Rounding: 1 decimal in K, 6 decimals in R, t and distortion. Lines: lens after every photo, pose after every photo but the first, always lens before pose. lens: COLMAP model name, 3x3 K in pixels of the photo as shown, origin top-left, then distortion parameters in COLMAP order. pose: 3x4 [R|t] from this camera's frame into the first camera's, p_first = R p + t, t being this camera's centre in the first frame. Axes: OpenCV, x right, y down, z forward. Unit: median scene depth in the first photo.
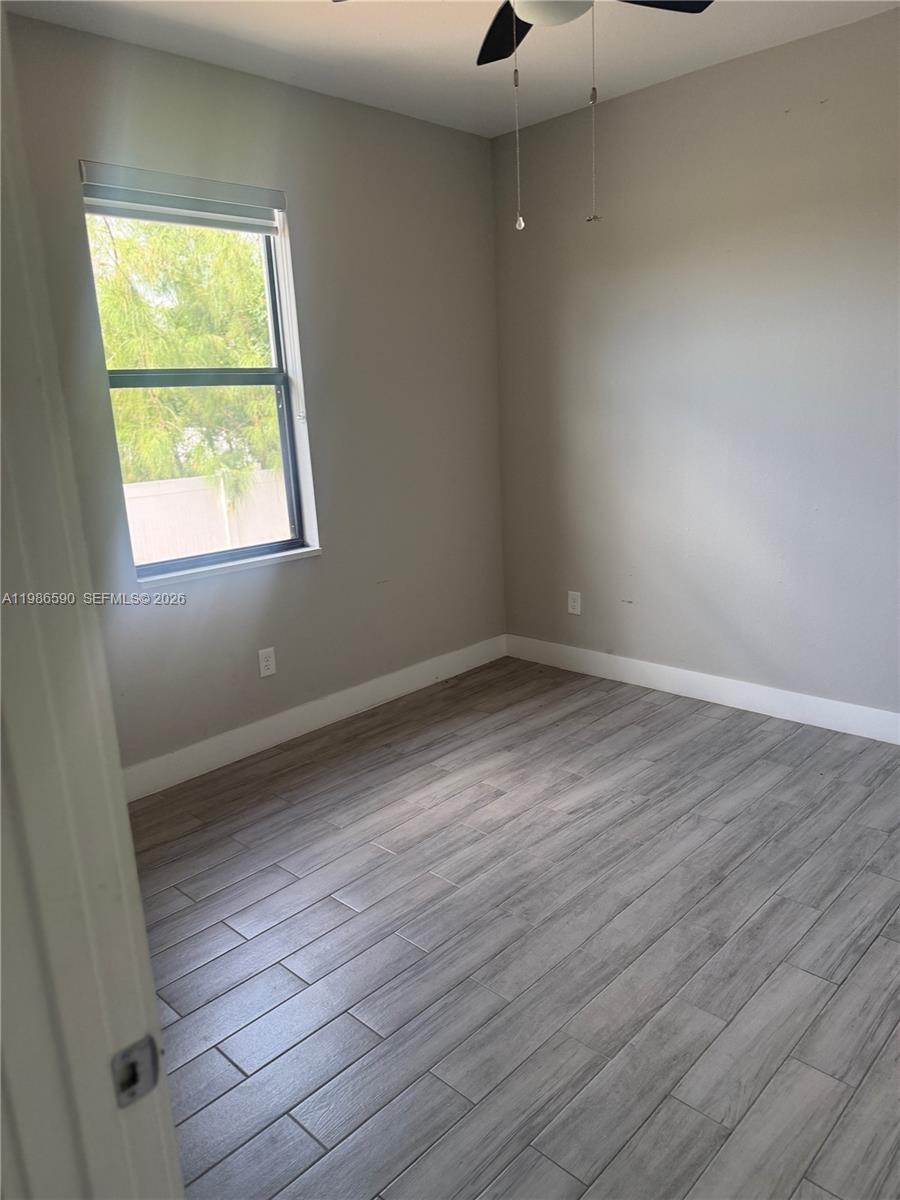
lens RADIAL K [[856.3, 0, 450.0], [0, 856.3, 600.0], [0, 0, 1]] dist [0.038311, -0.029907]
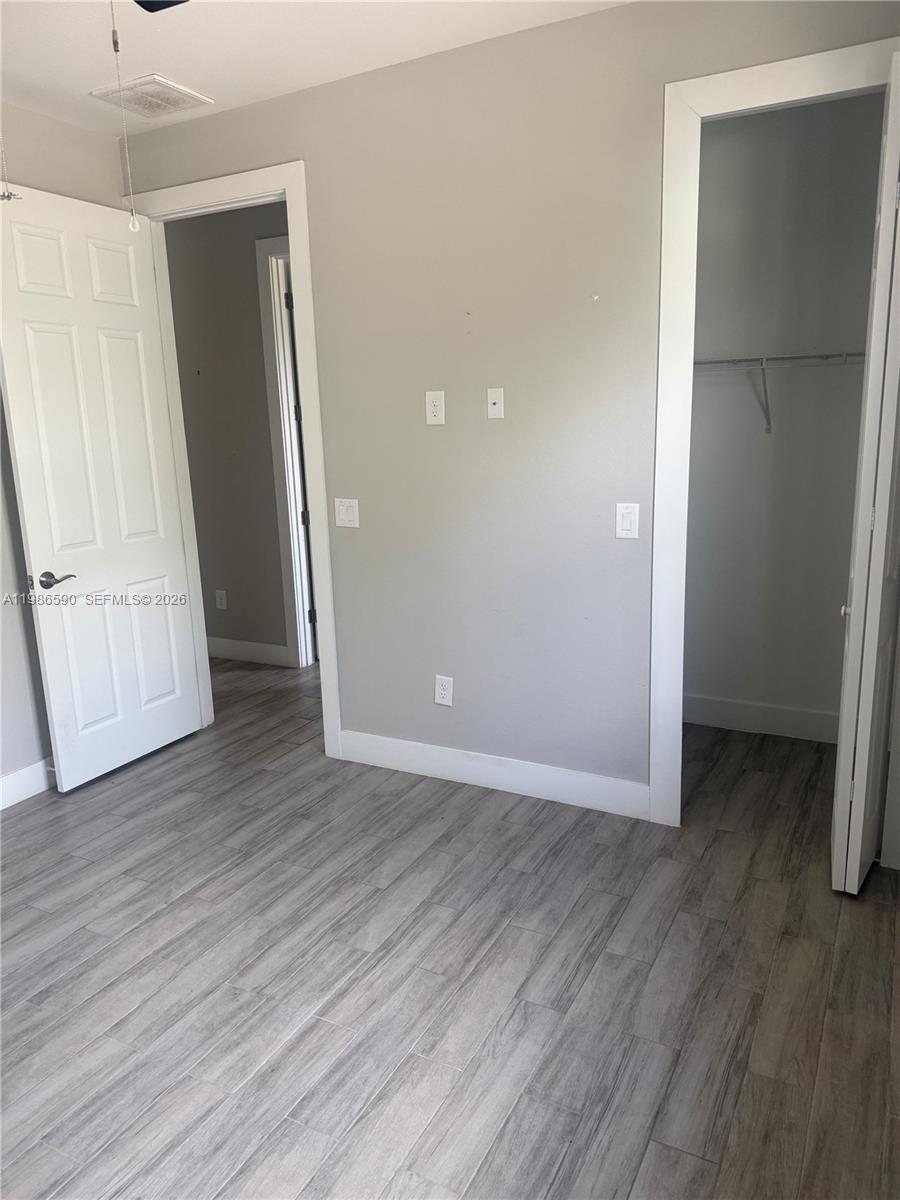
lens RADIAL K [[856.3, 0, 450.0], [0, 856.3, 600.0], [0, 0, 1]] dist [0.038311, -0.029907]
pose [[-0.959146, 0.135042, -0.248600, 0.041320], [0.015118, 0.901933, 0.431612, -0.408145], [0.282506, 0.410221, -0.867127, 1.688819]]
